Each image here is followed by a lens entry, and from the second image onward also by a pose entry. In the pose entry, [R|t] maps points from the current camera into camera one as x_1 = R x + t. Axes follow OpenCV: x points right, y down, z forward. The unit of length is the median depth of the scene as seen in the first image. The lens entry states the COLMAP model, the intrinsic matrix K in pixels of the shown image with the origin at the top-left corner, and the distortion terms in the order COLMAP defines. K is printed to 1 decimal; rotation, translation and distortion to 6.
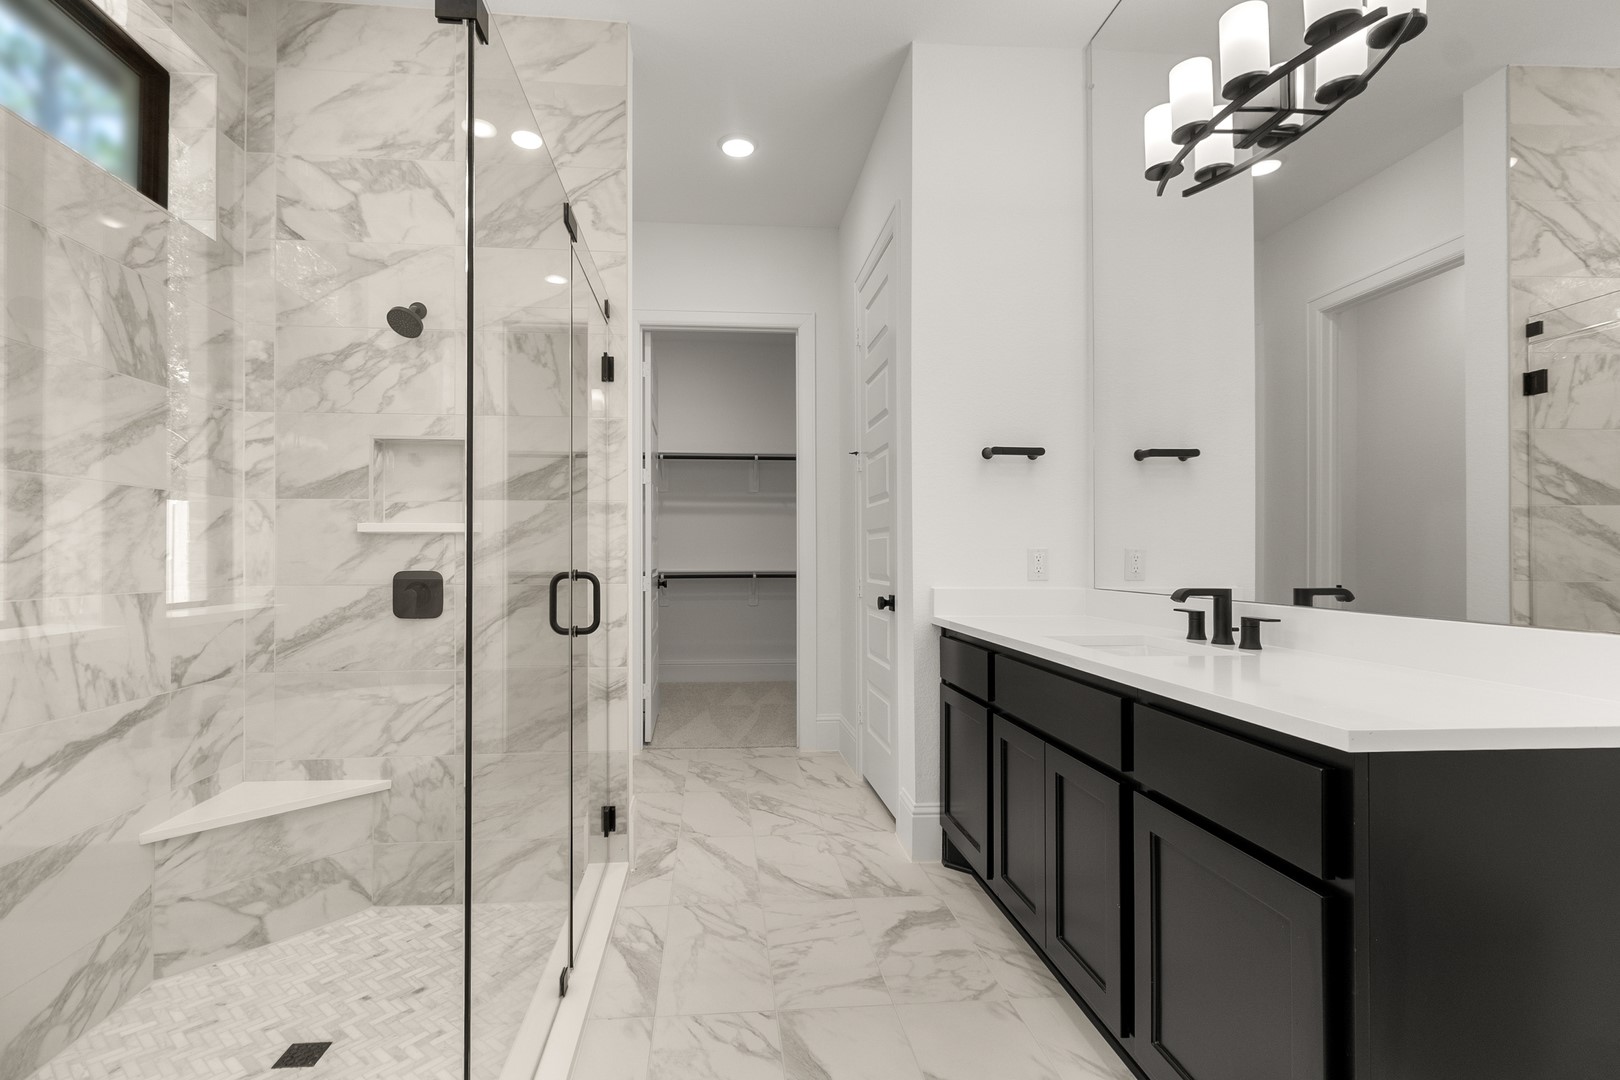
lens RADIAL K [[743.9, 0, 802.8], [0, 743.9, 547.6], [0, 0, 1]] dist [0.003403, 0.001138]
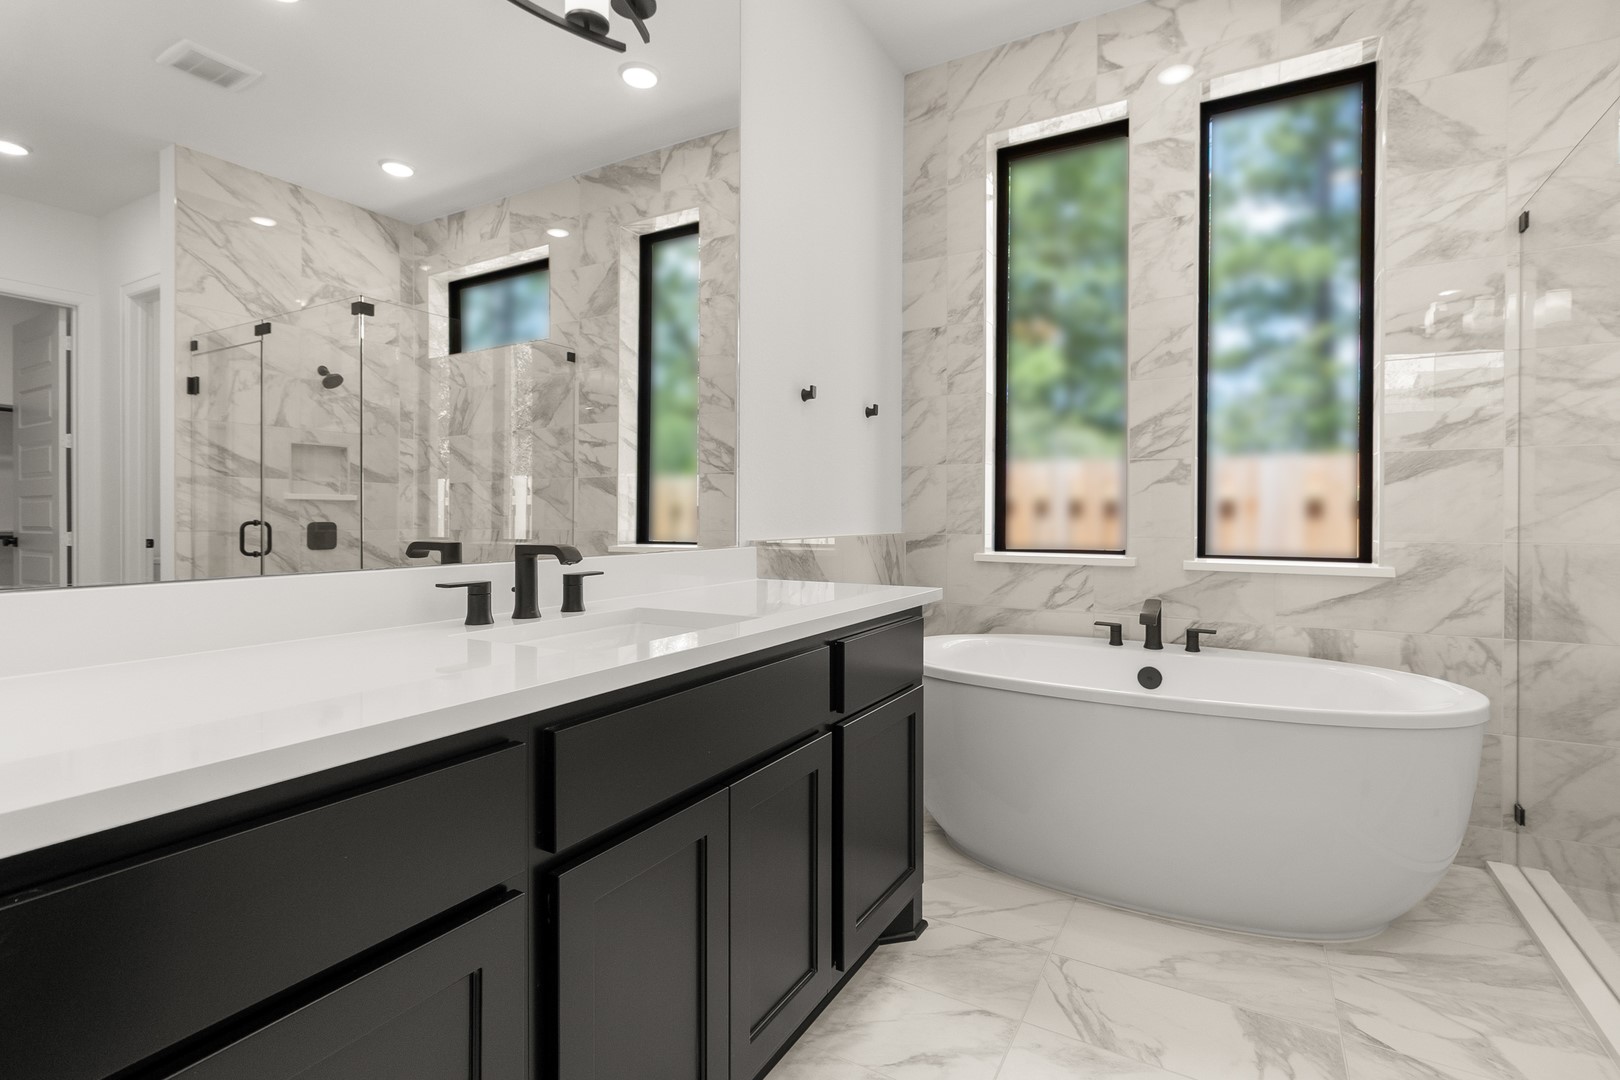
lens RADIAL K [[743.9, 0, 800.7], [0, 743.9, 521.9], [0, 0, 1]] dist [0.003403, 0.001138]
pose [[0.589236, -0.005523, 0.807942, 0.528944], [0.000271, 0.999978, 0.006638, 0.019175], [-0.807961, -0.003692, 0.589224, -0.691198]]
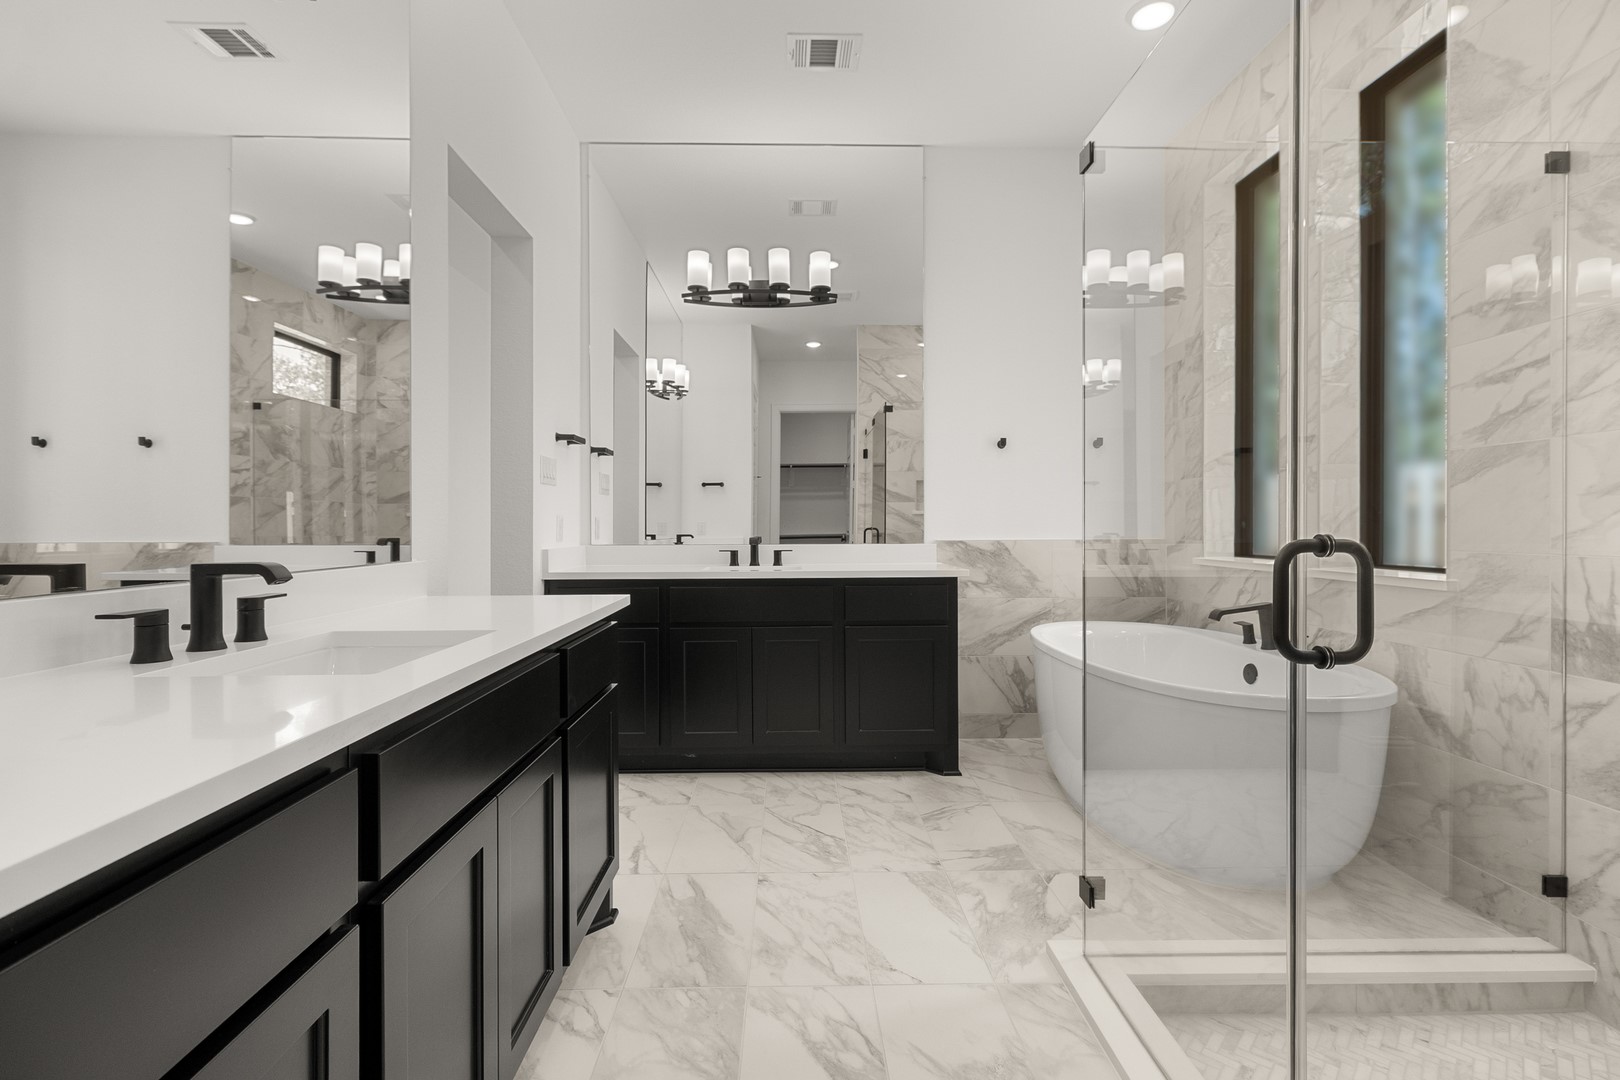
lens RADIAL K [[743.9, 0, 826.5], [0, 743.9, 530.2], [0, 0, 1]] dist [0.003403, 0.001138]
pose [[0.998261, -0.001911, -0.058923, 0.990098], [0.002106, 0.999992, 0.003253, 0.022356], [0.058916, -0.003372, 0.998257, -1.469901]]
